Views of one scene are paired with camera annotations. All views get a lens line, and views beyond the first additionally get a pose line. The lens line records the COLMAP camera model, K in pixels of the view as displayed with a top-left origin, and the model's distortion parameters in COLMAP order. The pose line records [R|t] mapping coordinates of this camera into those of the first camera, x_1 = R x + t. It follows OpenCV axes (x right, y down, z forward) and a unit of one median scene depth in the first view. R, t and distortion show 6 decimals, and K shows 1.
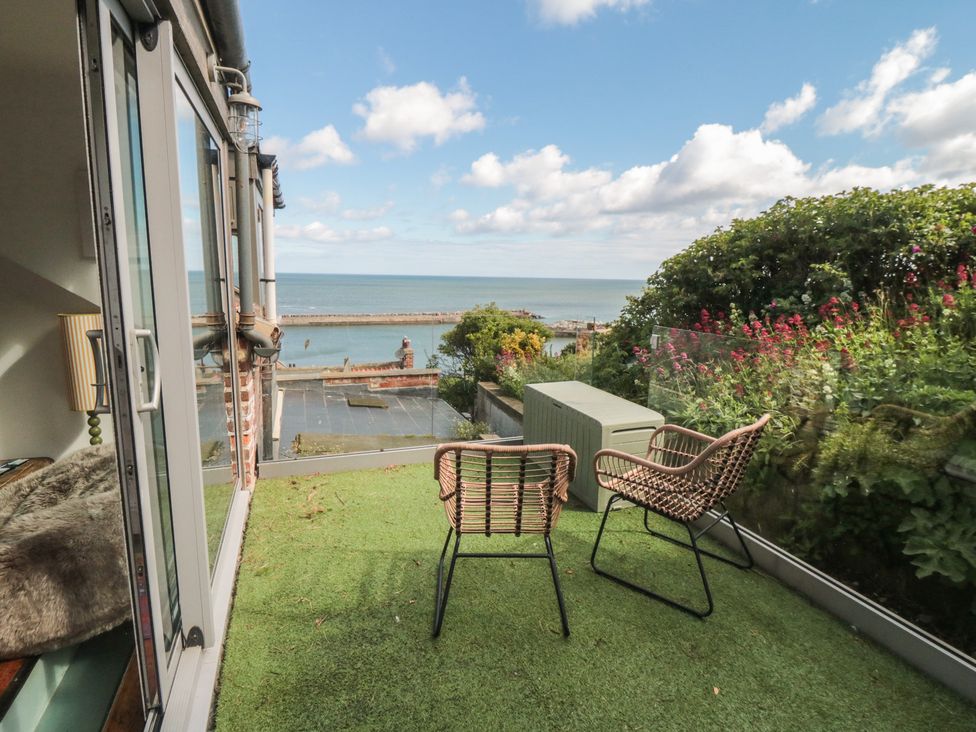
lens RADIAL K [[507.8, 0, 488.0], [0, 507.8, 366.0], [0, 0, 1]] dist [-0.000391, -0.014635]
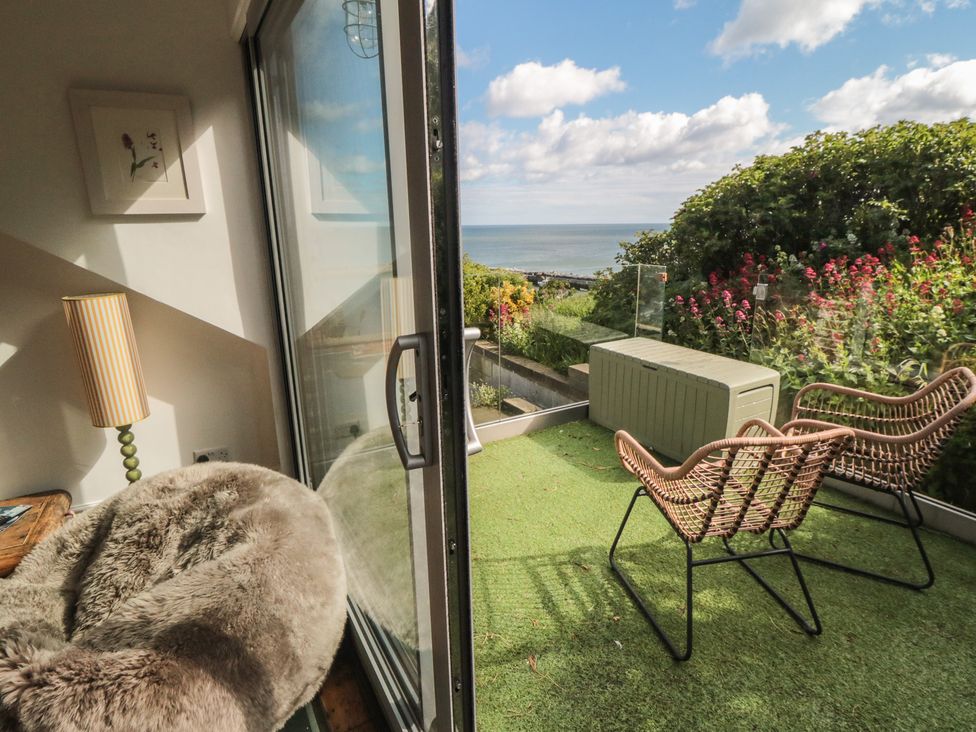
lens RADIAL K [[519.5, 0, 512.6], [0, 519.5, 368.4], [0, 0, 1]] dist [0.002547, -0.016292]
pose [[0.985955, -0.073759, 0.149840, -0.336488], [0.059011, 0.993176, 0.100594, -0.038966], [-0.156237, -0.090339, 0.983580, 0.167181]]
